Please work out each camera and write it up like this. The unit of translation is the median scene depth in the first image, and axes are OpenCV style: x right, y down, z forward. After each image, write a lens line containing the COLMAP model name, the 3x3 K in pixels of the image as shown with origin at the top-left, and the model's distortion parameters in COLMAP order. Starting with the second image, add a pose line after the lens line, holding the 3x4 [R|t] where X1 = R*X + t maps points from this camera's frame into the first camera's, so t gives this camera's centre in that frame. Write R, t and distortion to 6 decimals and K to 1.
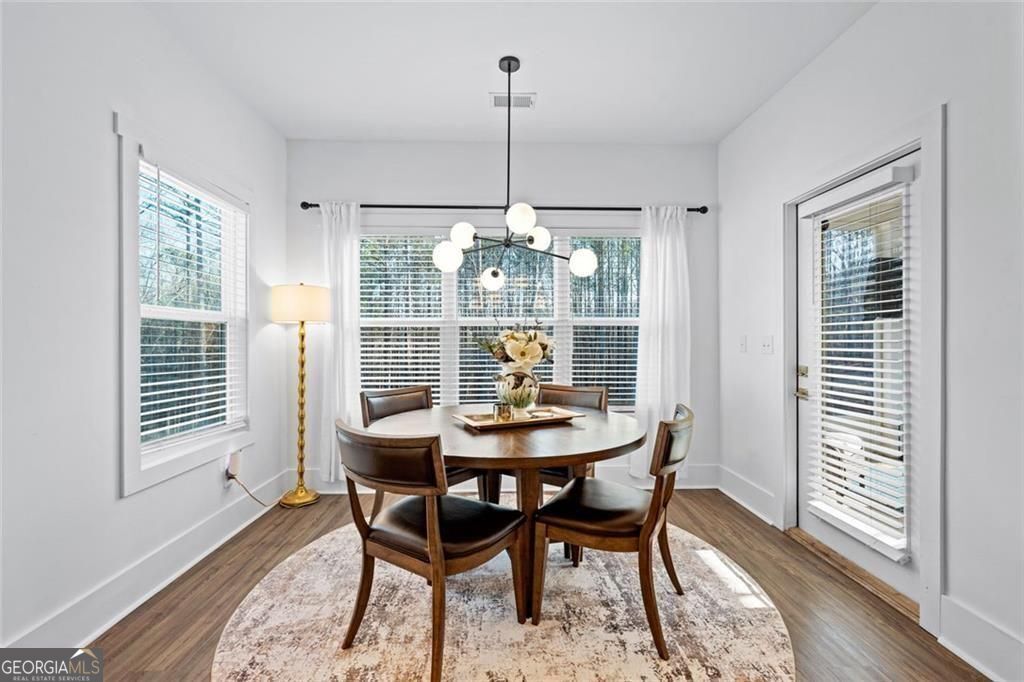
lens RADIAL K [[446.7, 0, 513.6], [0, 446.7, 339.0], [0, 0, 1]] dist [-0.001436, -0.000398]
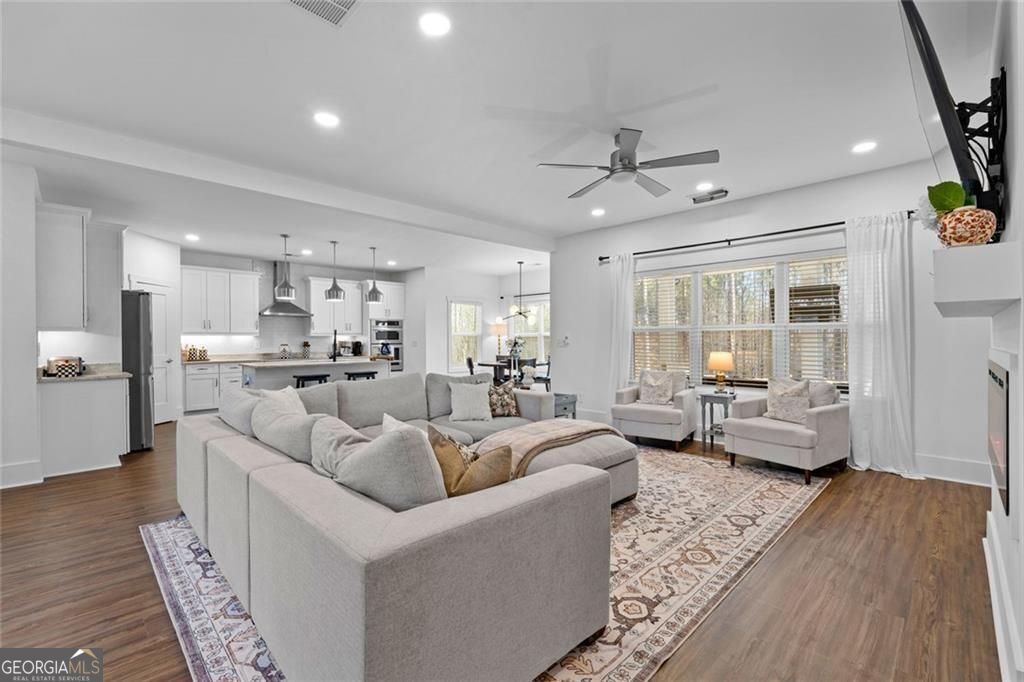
lens RADIAL K [[444.3, 0, 508.5], [0, 444.3, 340.4], [0, 0, 1]] dist [-0.000542, -0.000460]
pose [[0.682666, -0.003127, -0.730724, 2.156124], [0.005559, 0.999984, 0.000914, -0.004430], [0.730709, -0.004686, 0.682673, -1.274493]]
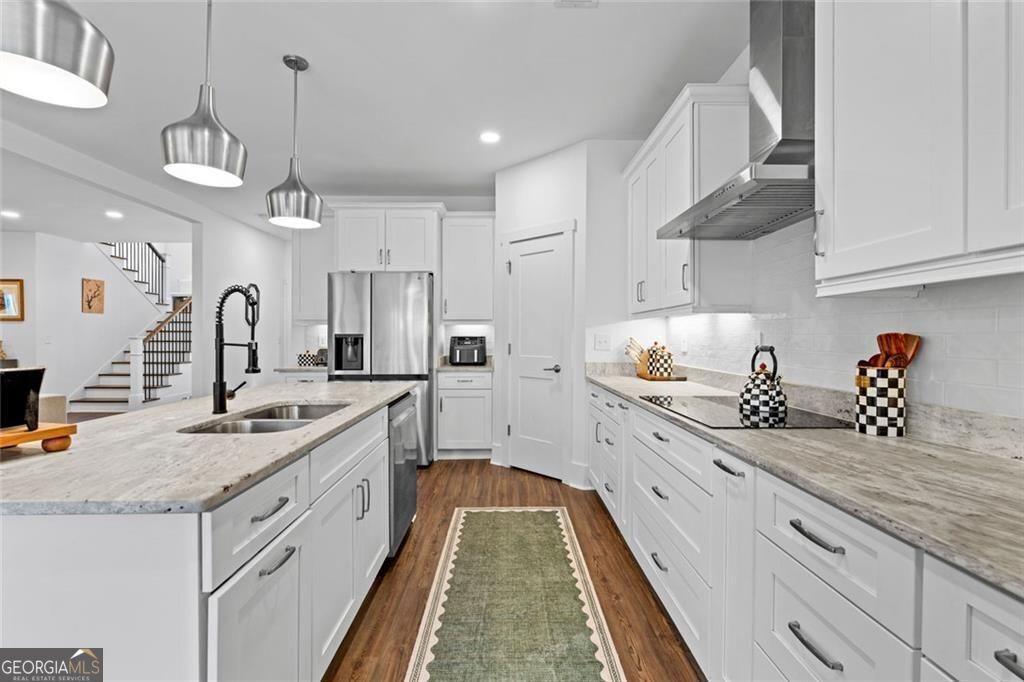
lens RADIAL K [[453.3, 0, 512.3], [0, 453.3, 330.4], [0, 0, 1]] dist [-0.000716, -0.000826]
pose [[-0.999905, 0.003400, 0.013347, -0.629894], [0.003250, 0.999932, -0.011239, -0.000144], [-0.013384, -0.011194, -0.999848, 0.297562]]
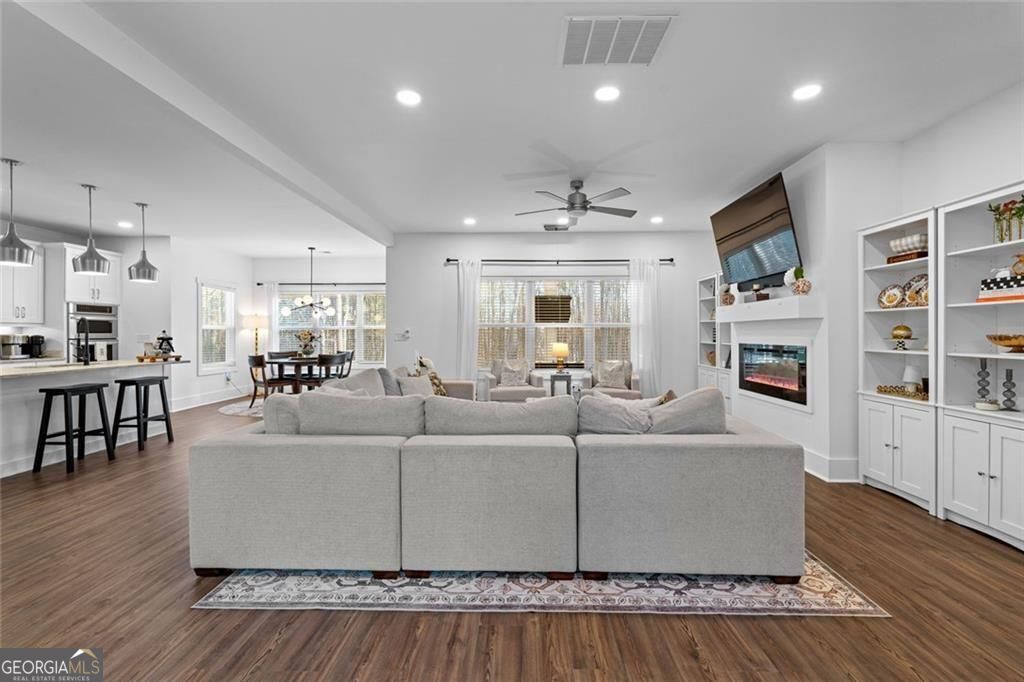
lens RADIAL K [[453.3, 0, 512.3], [0, 453.3, 330.4], [0, 0, 1]] dist [-0.000716, -0.000826]
pose [[0.998184, -0.002981, -0.060165, 1.397296], [0.002598, 0.999976, -0.006441, -0.005024], [0.060183, 0.006273, 0.998168, -1.854321]]
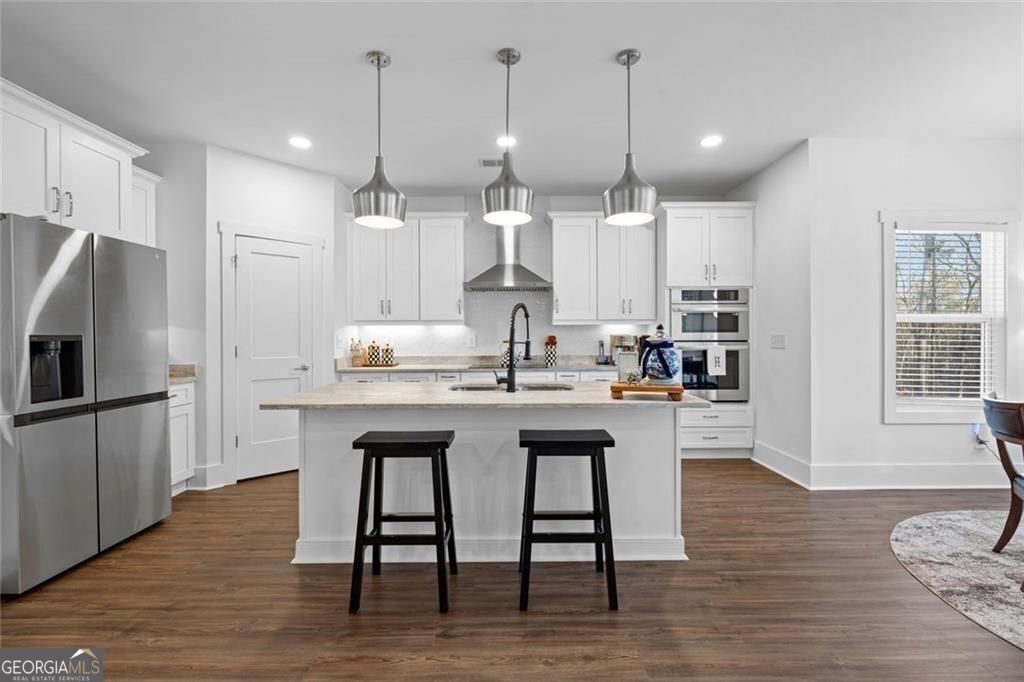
lens RADIAL K [[446.7, 0, 513.6], [0, 446.7, 339.0], [0, 0, 1]] dist [-0.001436, -0.000398]
pose [[-0.025406, 0.007966, -0.999645, 0.642747], [0.003437, 0.999963, 0.007882, -0.003327], [0.999671, -0.003236, -0.025432, -0.298422]]
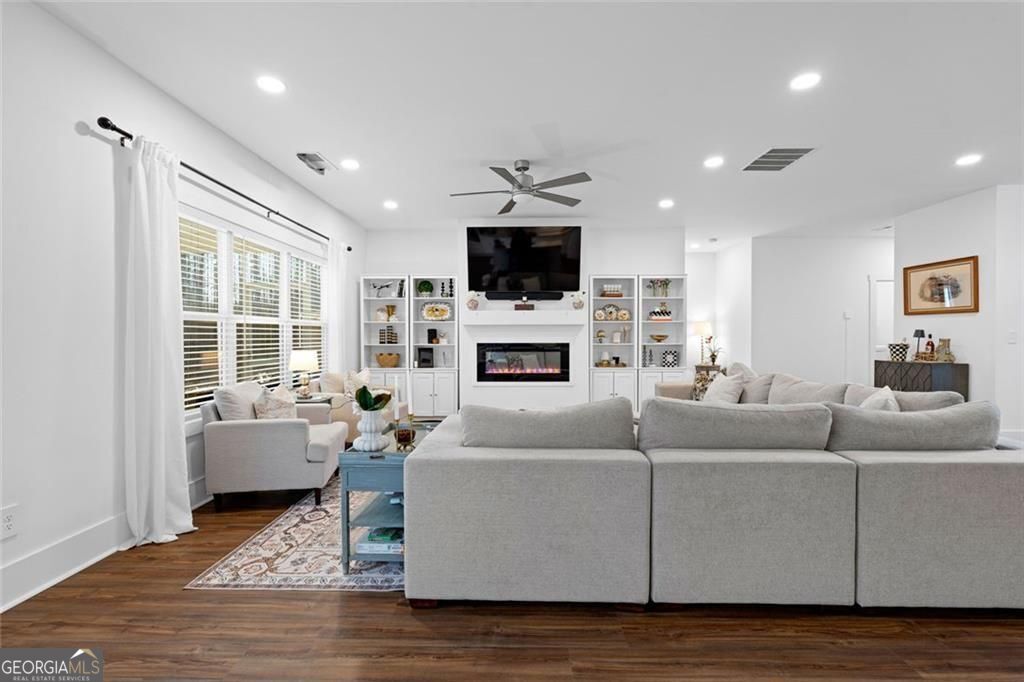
lens RADIAL K [[446.7, 0, 513.6], [0, 446.7, 339.0], [0, 0, 1]] dist [-0.001436, -0.000398]
pose [[0.045289, -0.008368, 0.998939, 0.140752], [0.001448, 0.999964, 0.008311, 0.002436], [-0.998973, 0.001070, 0.045300, -0.302142]]
